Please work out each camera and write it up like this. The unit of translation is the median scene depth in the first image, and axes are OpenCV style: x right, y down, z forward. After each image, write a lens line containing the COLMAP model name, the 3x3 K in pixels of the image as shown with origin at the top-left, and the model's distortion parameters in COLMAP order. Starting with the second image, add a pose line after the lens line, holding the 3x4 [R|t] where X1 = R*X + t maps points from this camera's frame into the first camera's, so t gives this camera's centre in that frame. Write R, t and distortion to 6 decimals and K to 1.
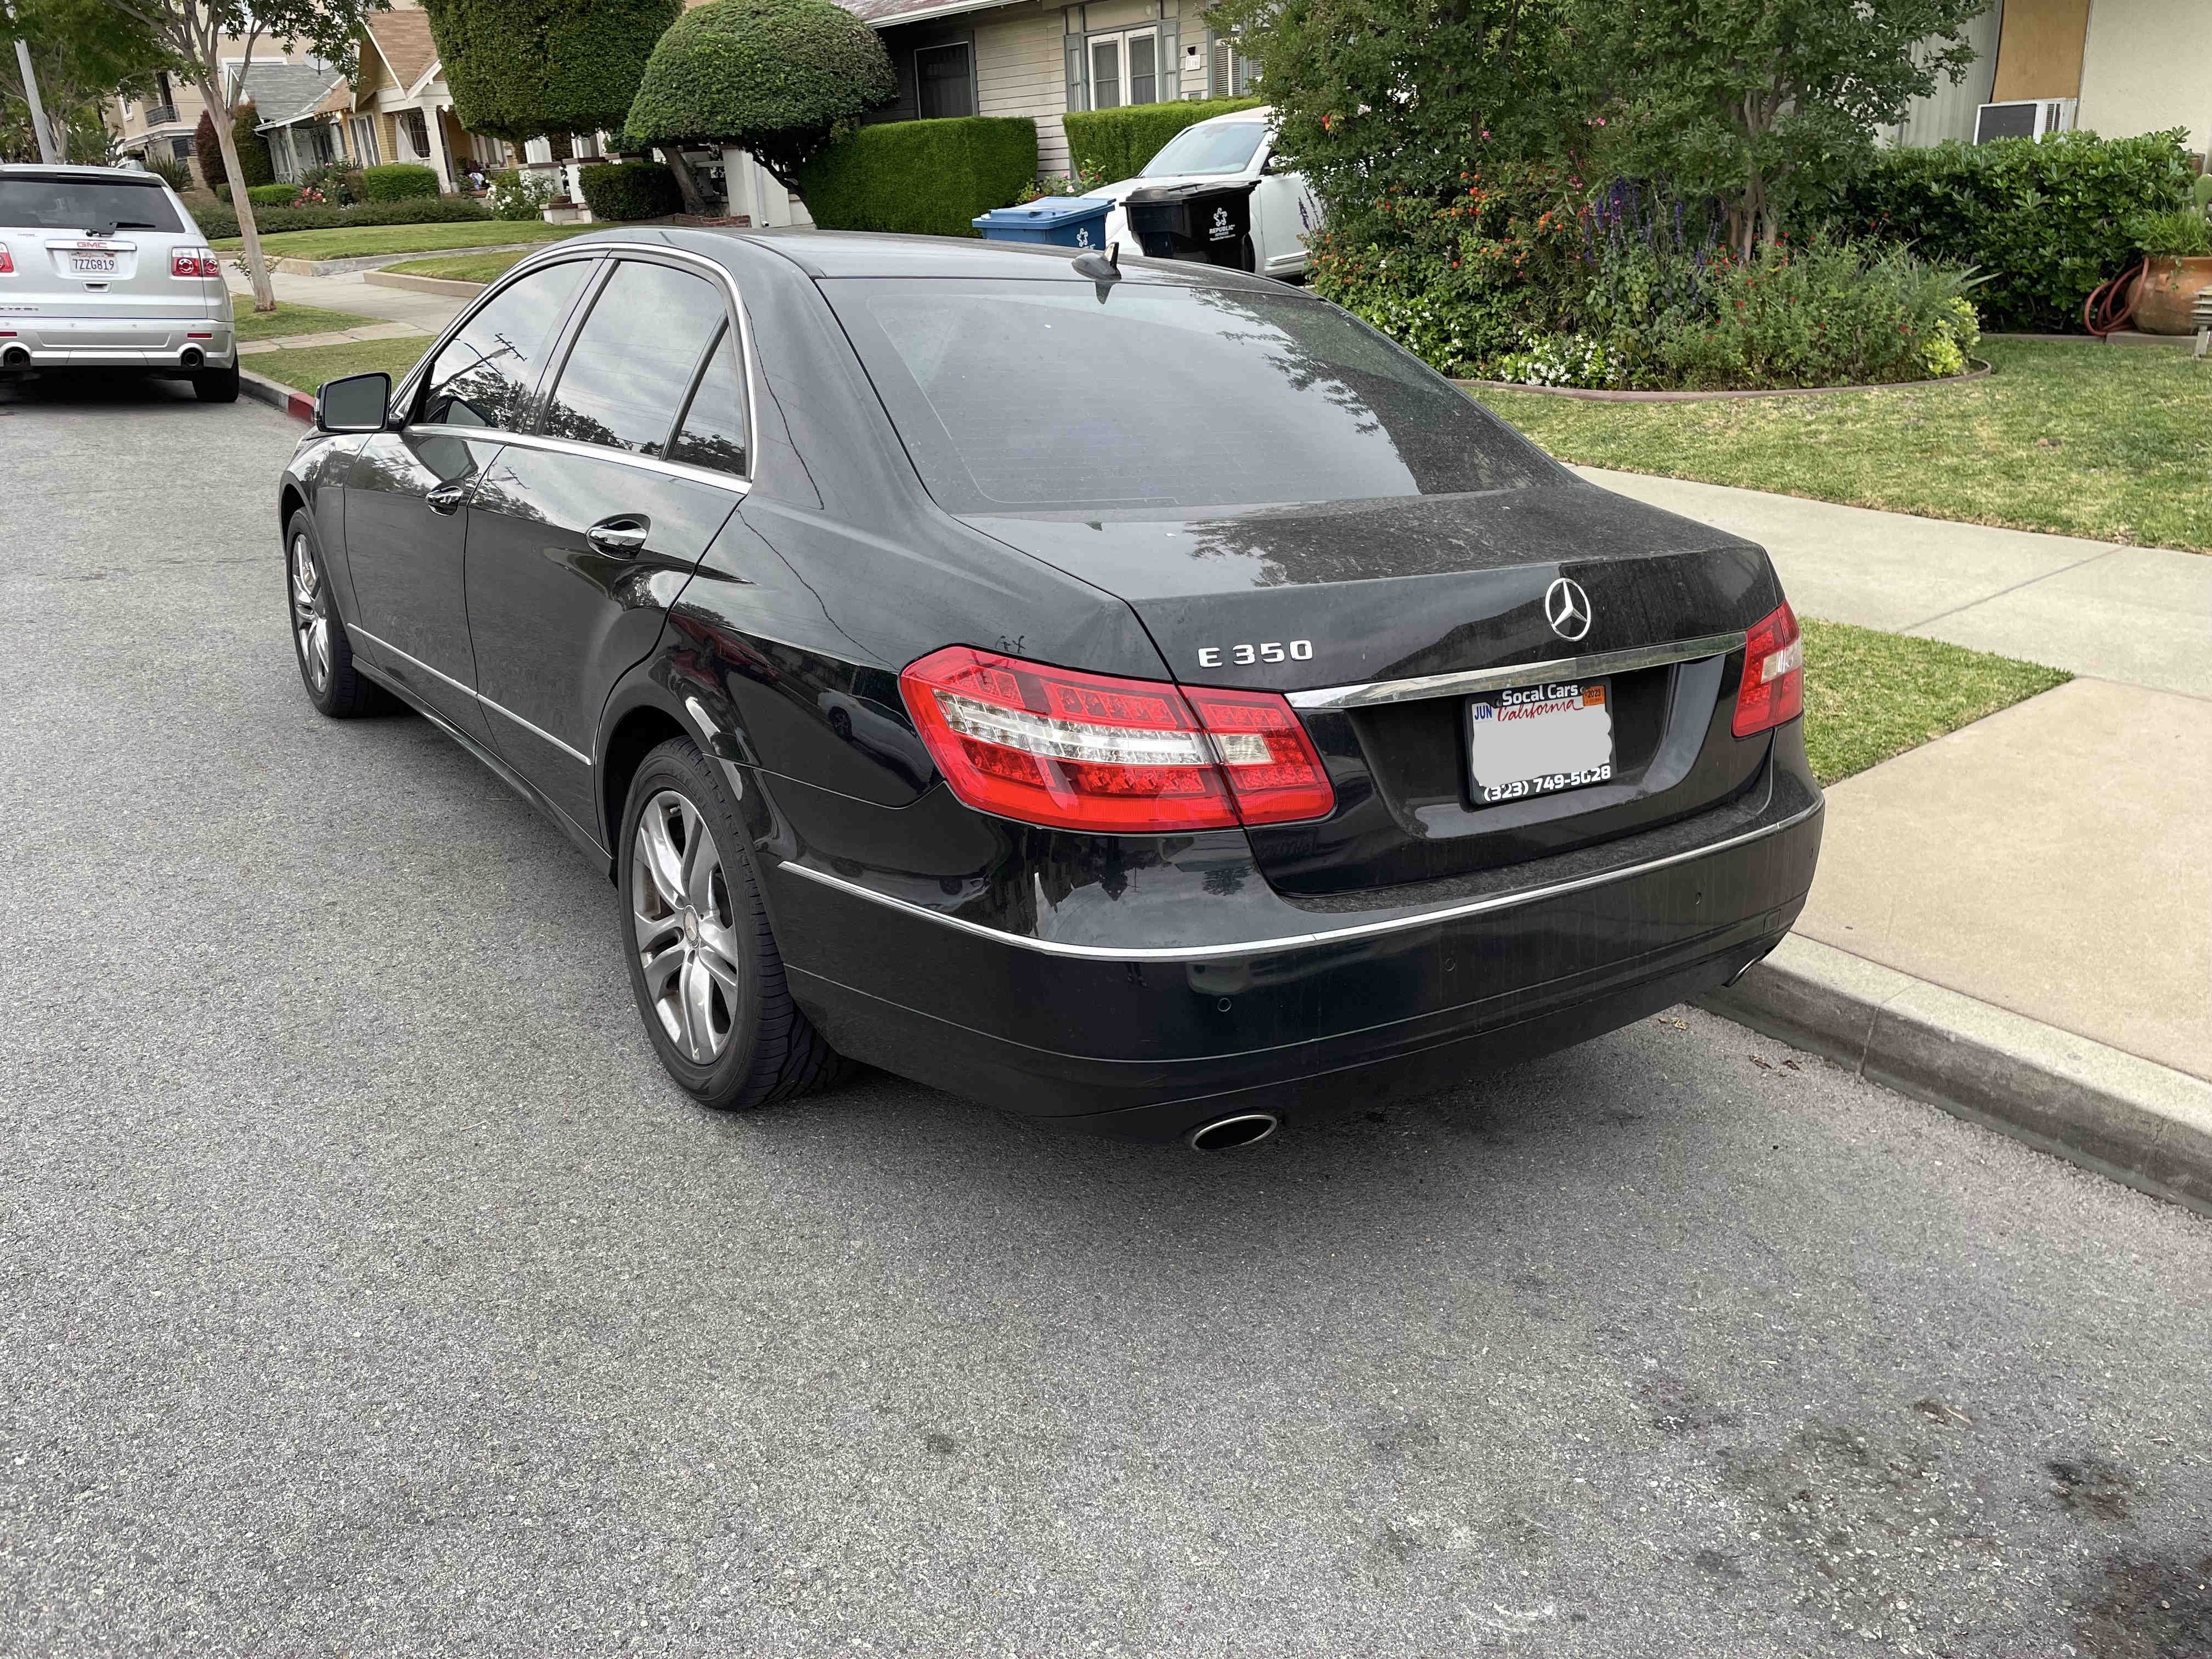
lens RADIAL K [[1654.3, 0, 1106.0], [0, 1654.3, 829.5], [0, 0, 1]] dist [0.006750, 0.002919]
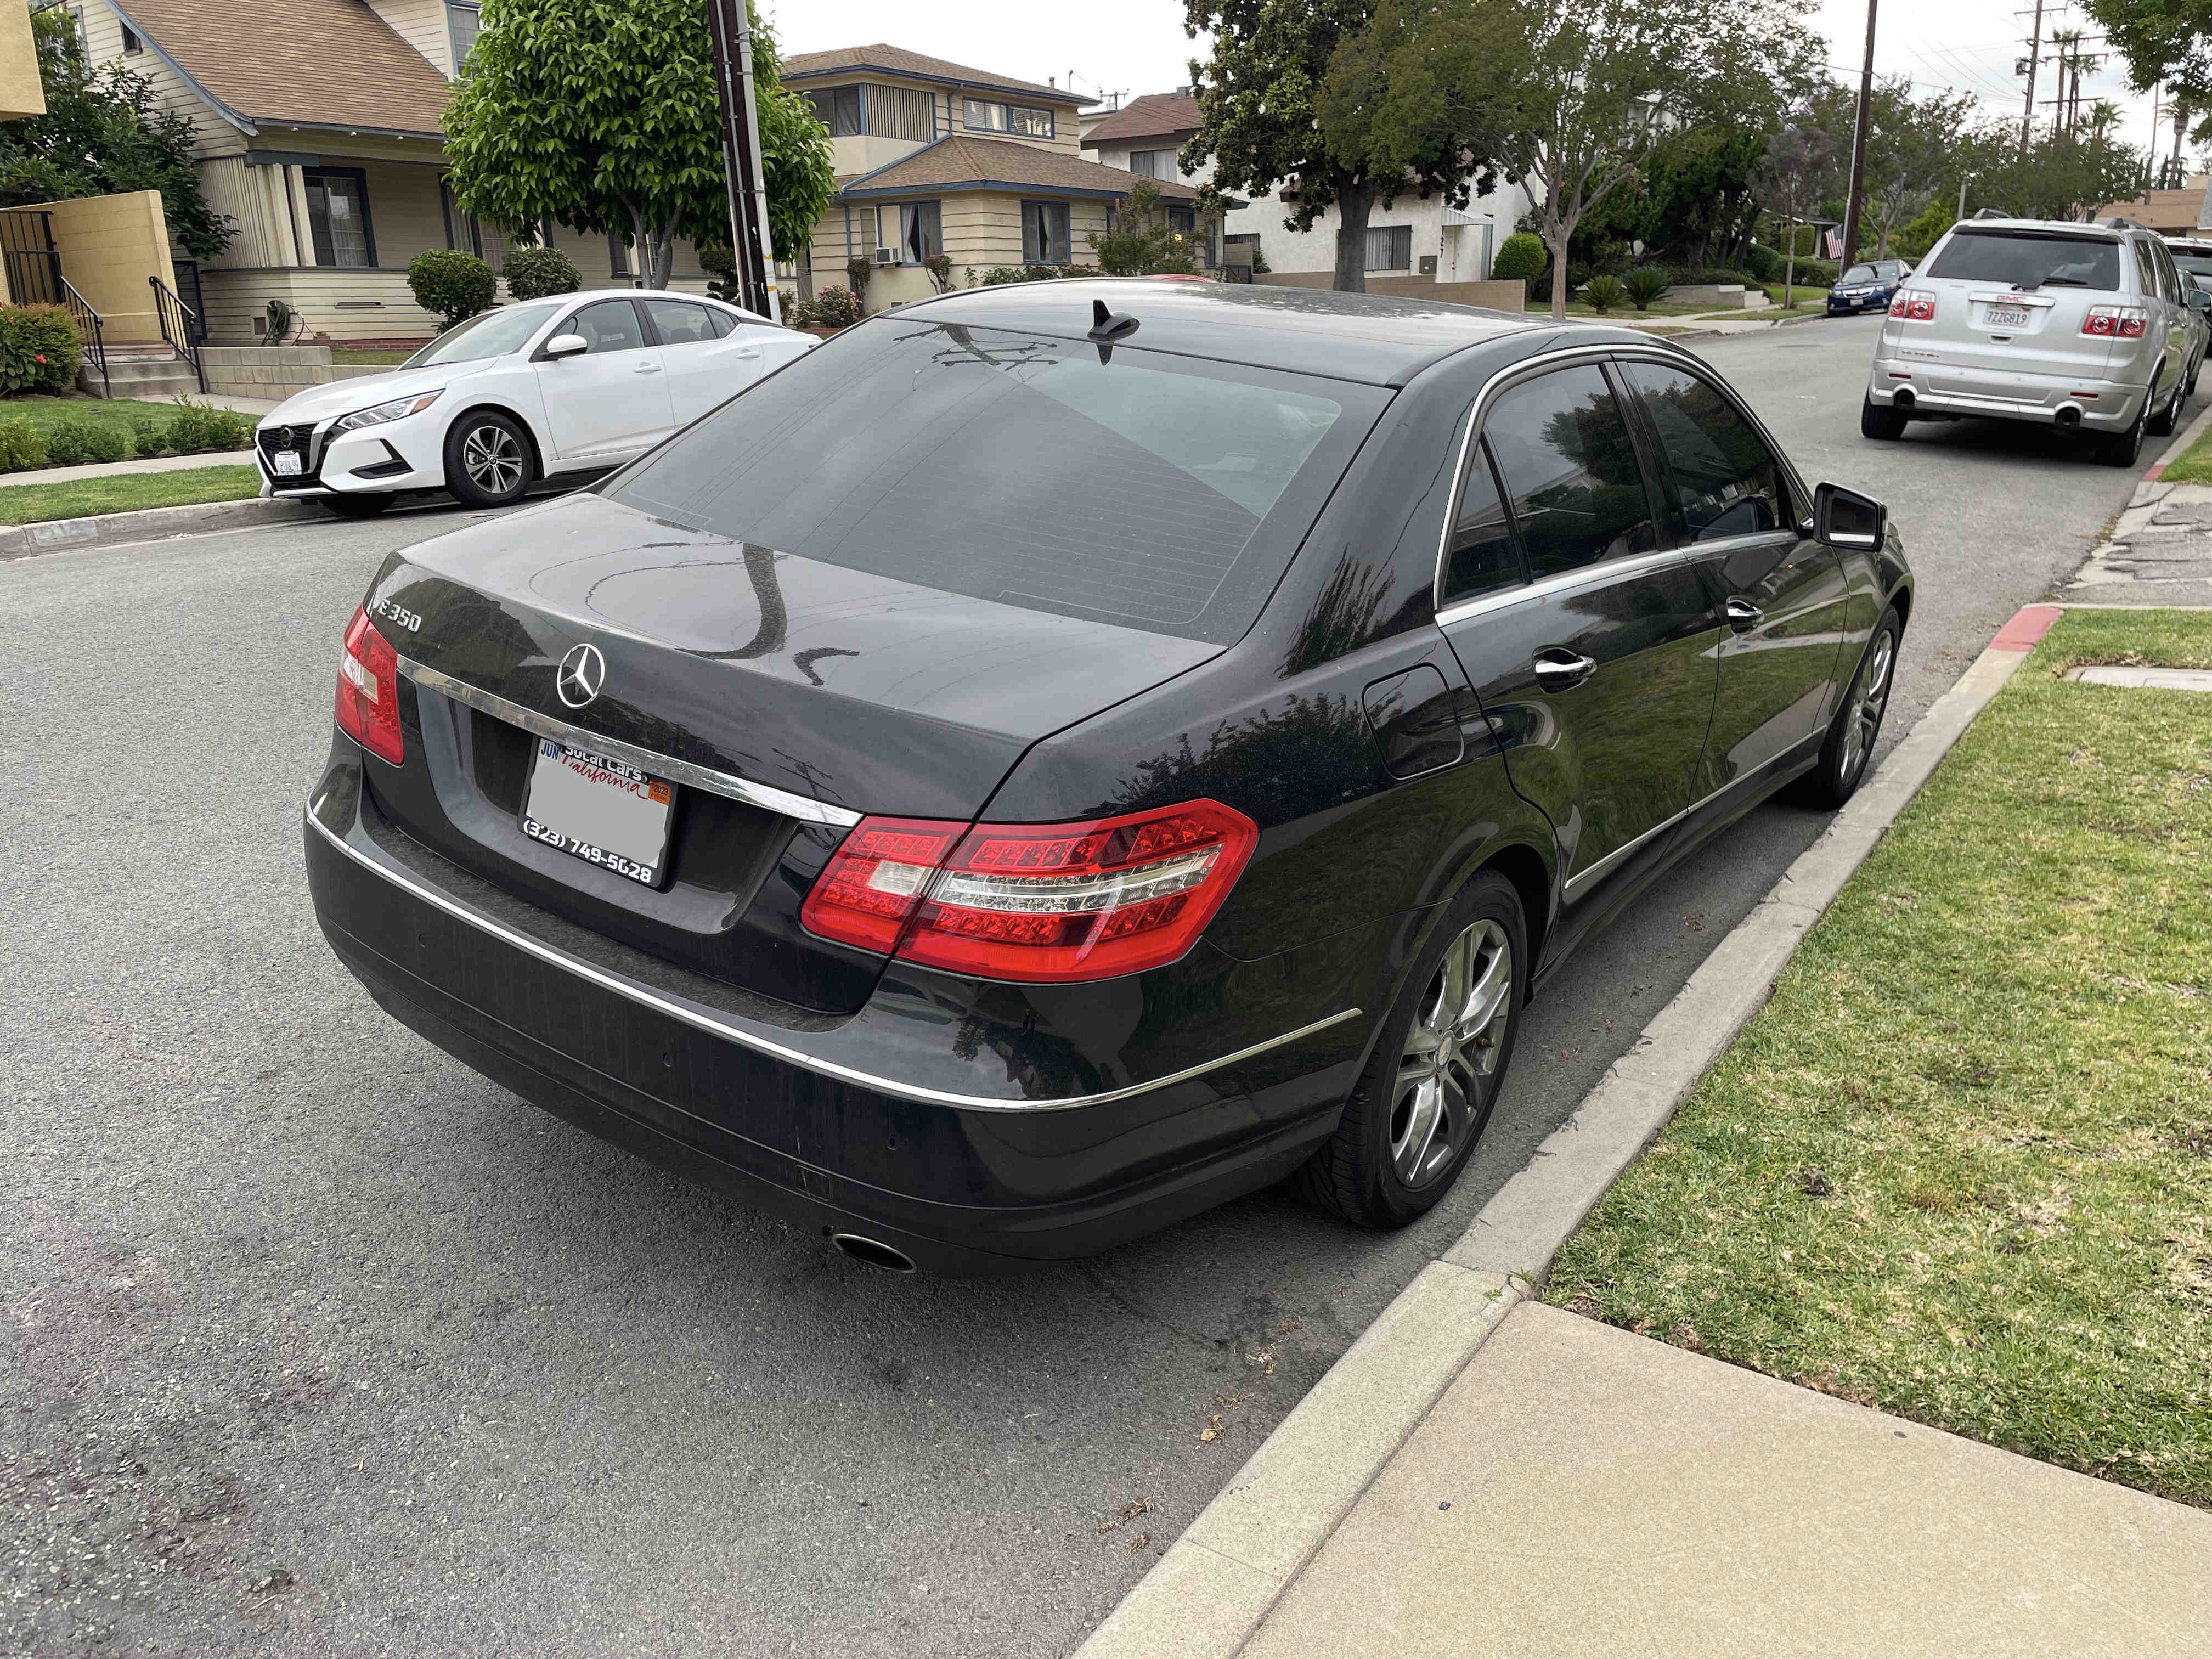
lens RADIAL K [[1678.0, 0, 1106.0], [0, 1678.0, 829.5], [0, 0, 1]] dist [0.066453, -0.094896]
pose [[0.335304, 0.318646, -0.886587, 1.281899], [-0.350690, 0.915652, 0.196462, -0.351282], [0.874407, 0.245042, 0.418768, 0.870359]]
